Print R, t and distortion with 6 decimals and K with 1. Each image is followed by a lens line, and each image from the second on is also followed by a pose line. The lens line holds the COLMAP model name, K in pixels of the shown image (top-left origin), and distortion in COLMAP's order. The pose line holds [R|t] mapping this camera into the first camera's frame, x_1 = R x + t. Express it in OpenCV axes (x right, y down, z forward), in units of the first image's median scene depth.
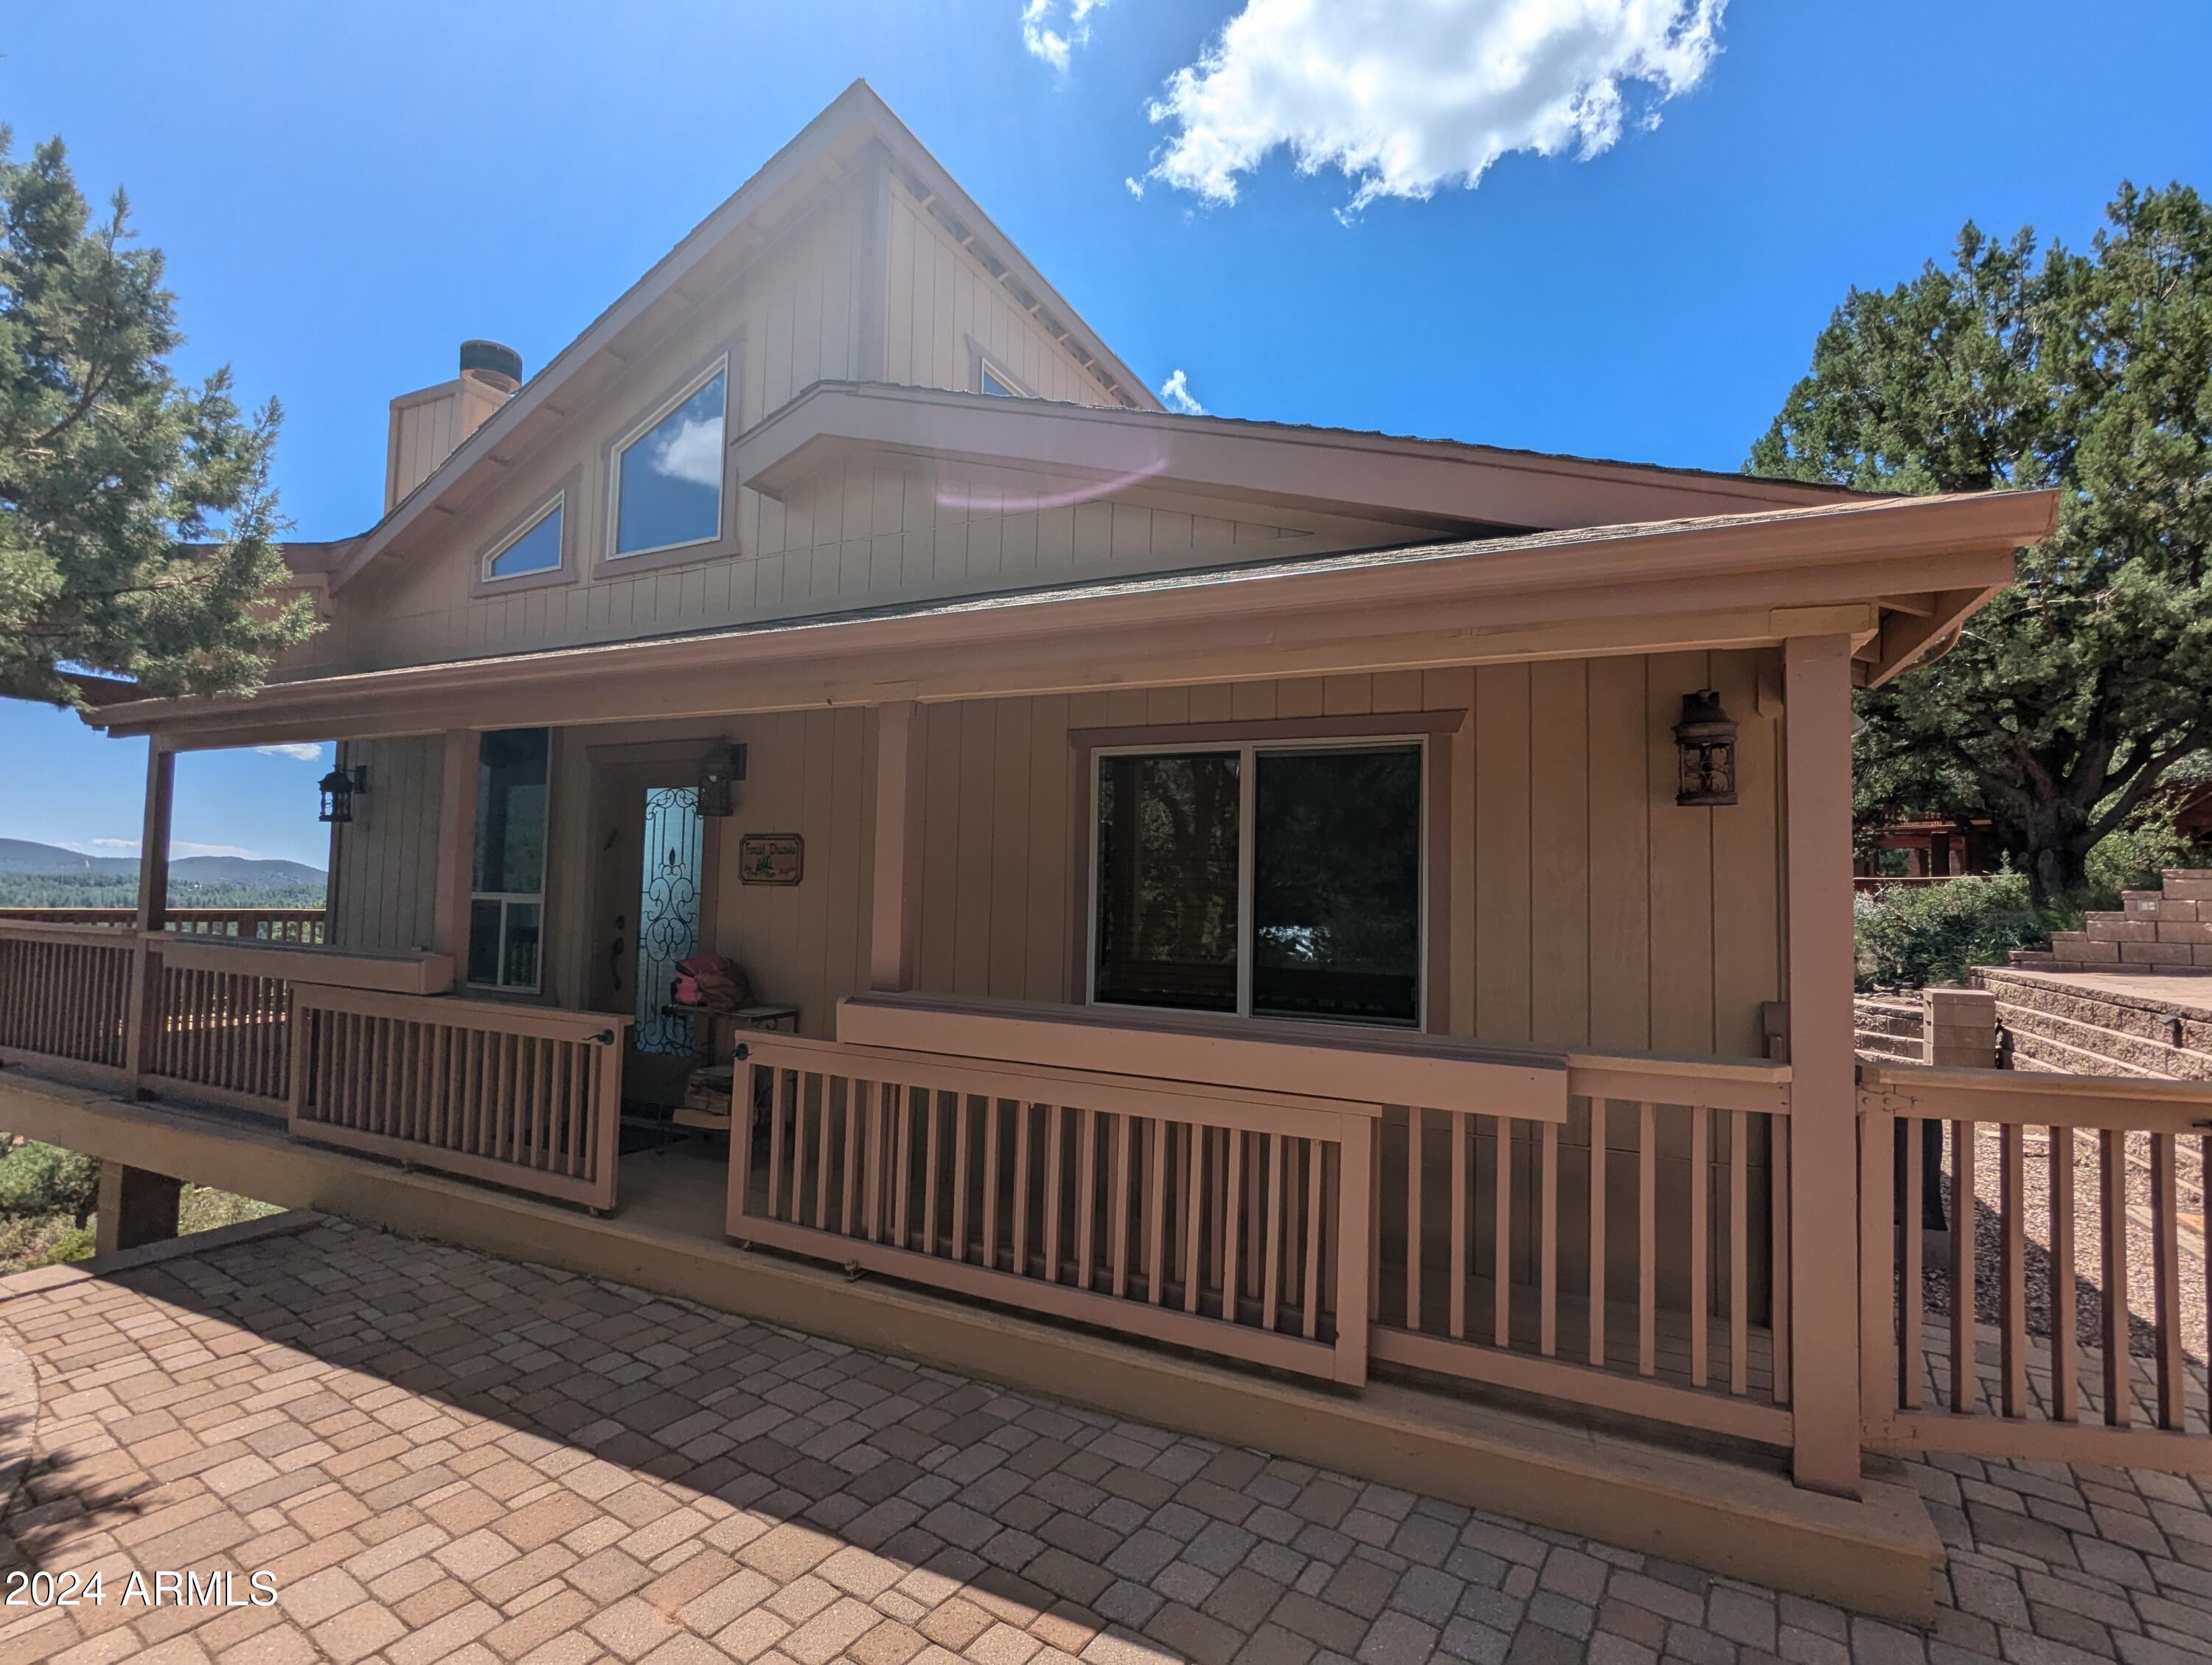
lens RADIAL K [[1048.5, 0, 1106.0], [0, 1048.5, 832.5], [0, 0, 1]] dist [0.004412, 0.000182]
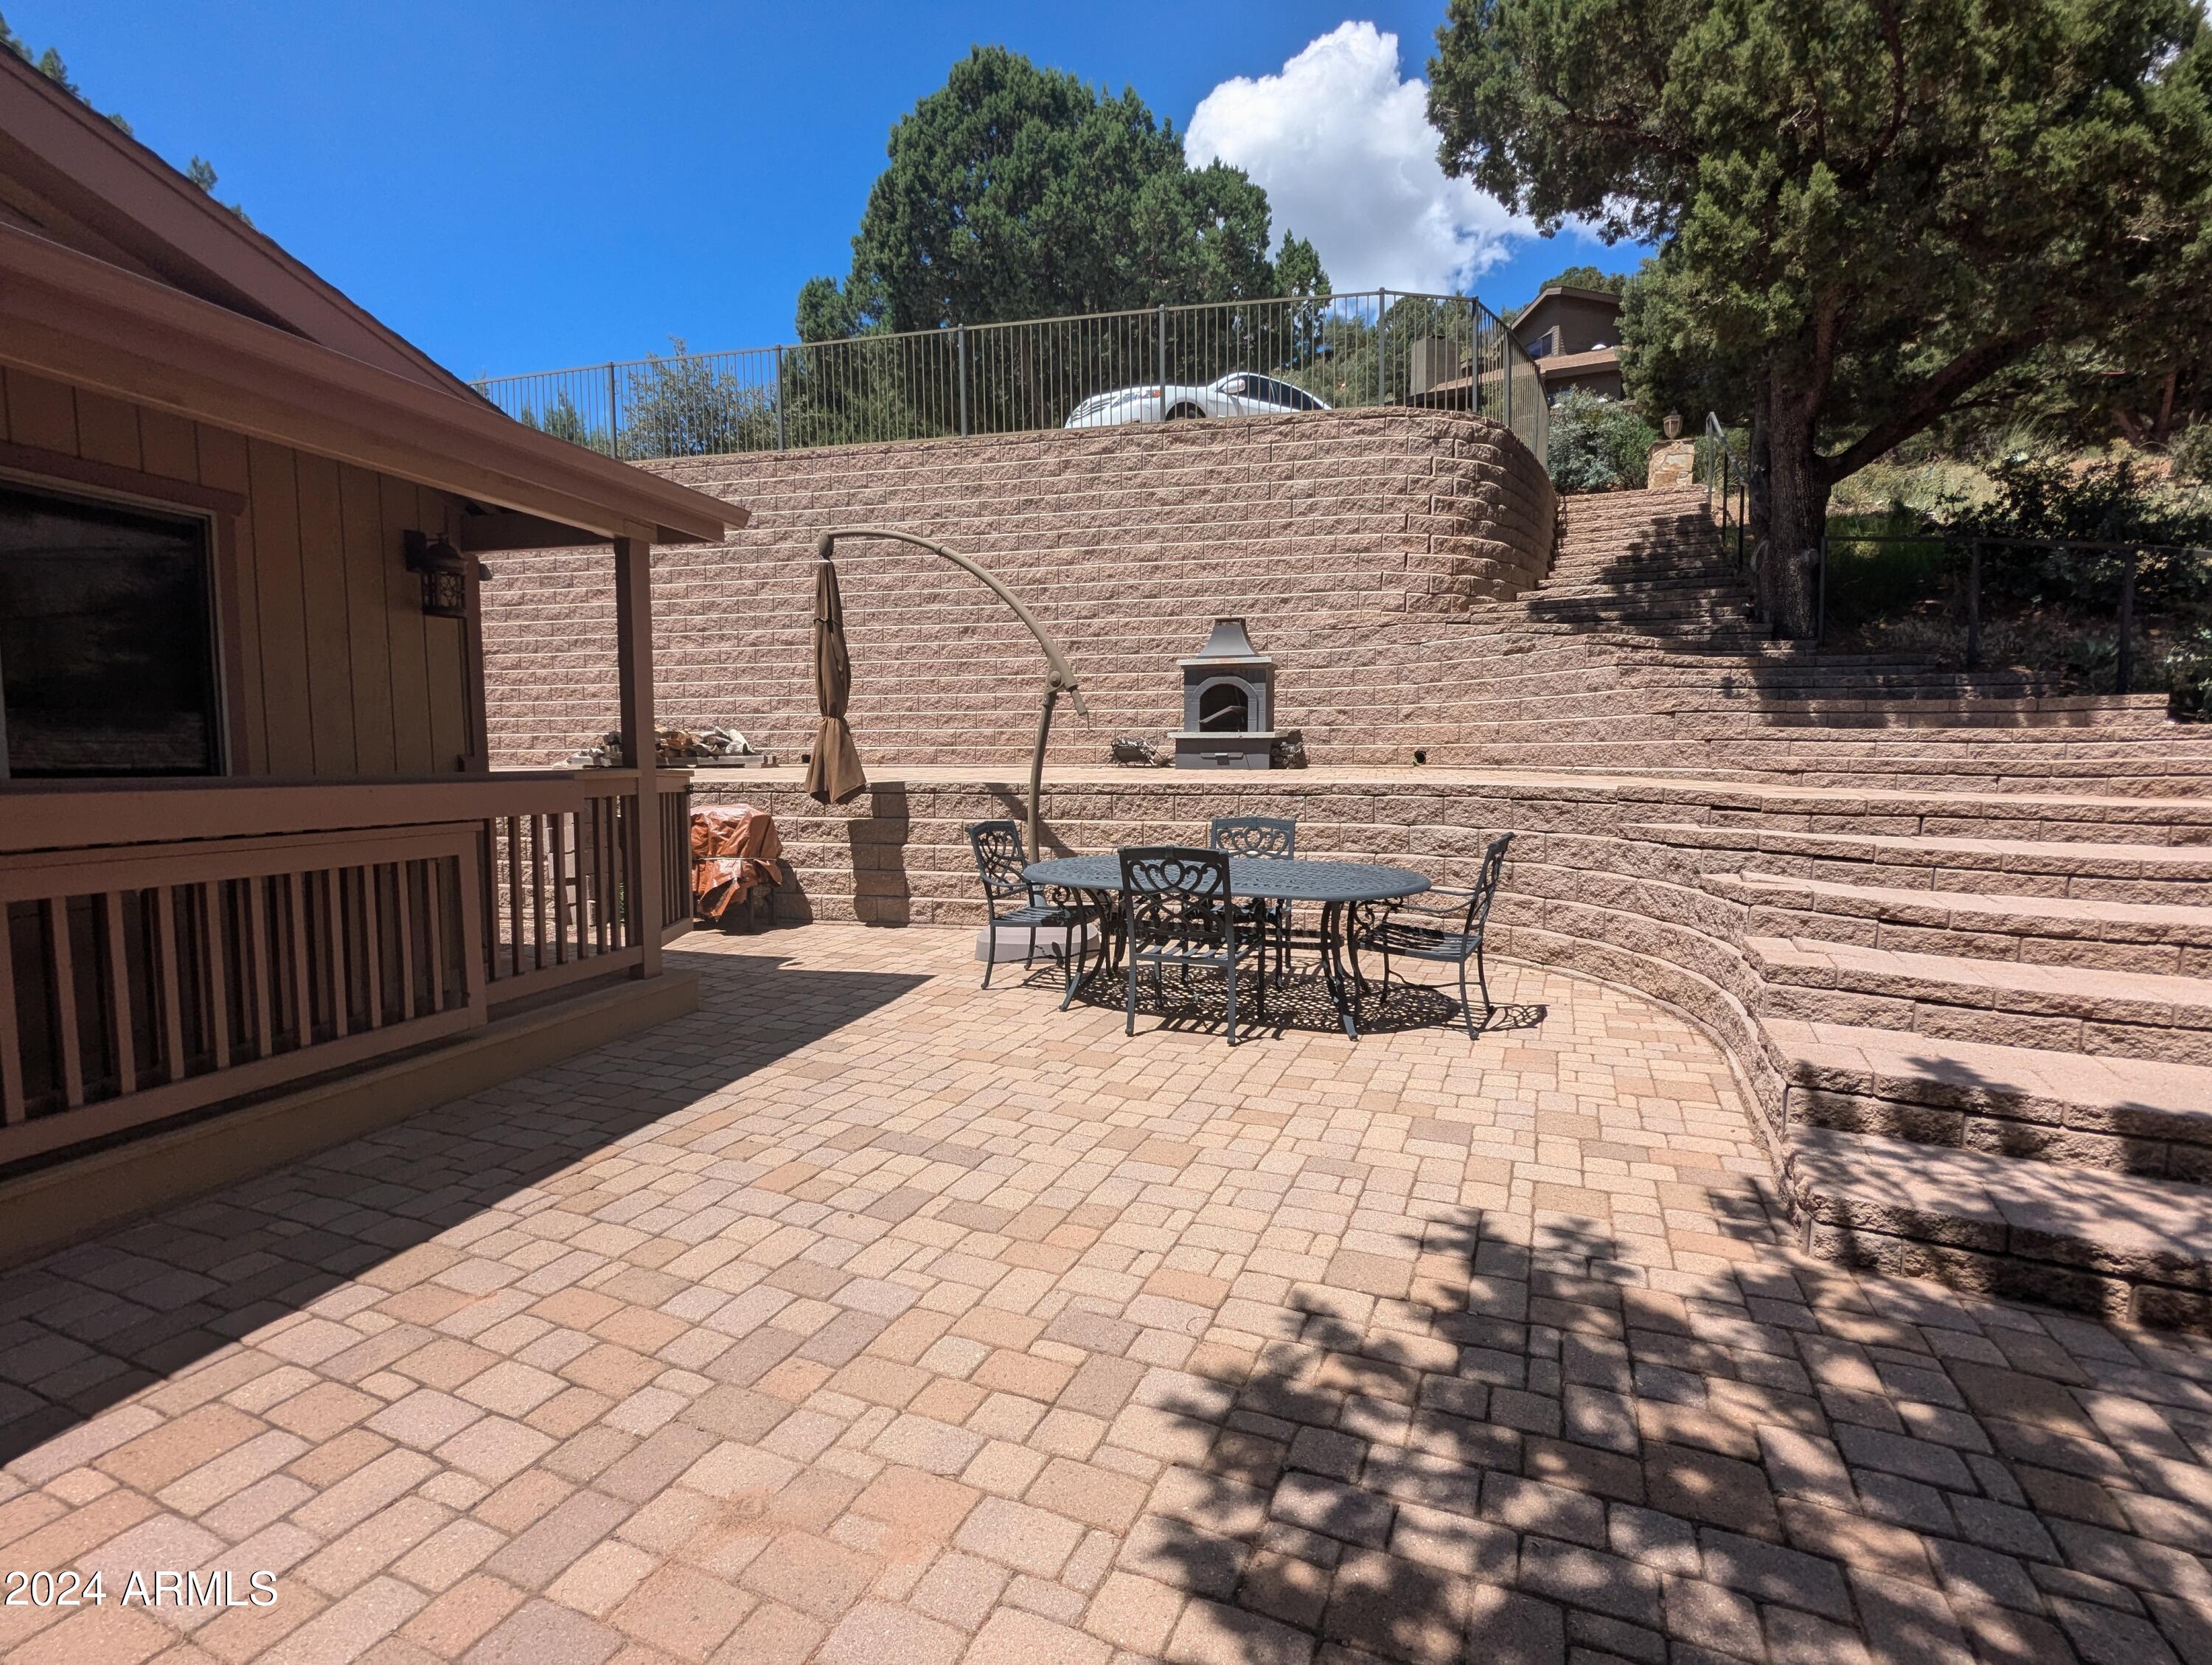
lens RADIAL K [[1048.5, 0, 1106.0], [0, 1048.5, 832.5], [0, 0, 1]] dist [0.004412, 0.000182]
pose [[-0.212093, -0.077281, 0.974189, -1.282528], [-0.035772, 0.996814, 0.071288, 0.163968], [-0.976595, -0.019729, -0.214182, 0.535709]]
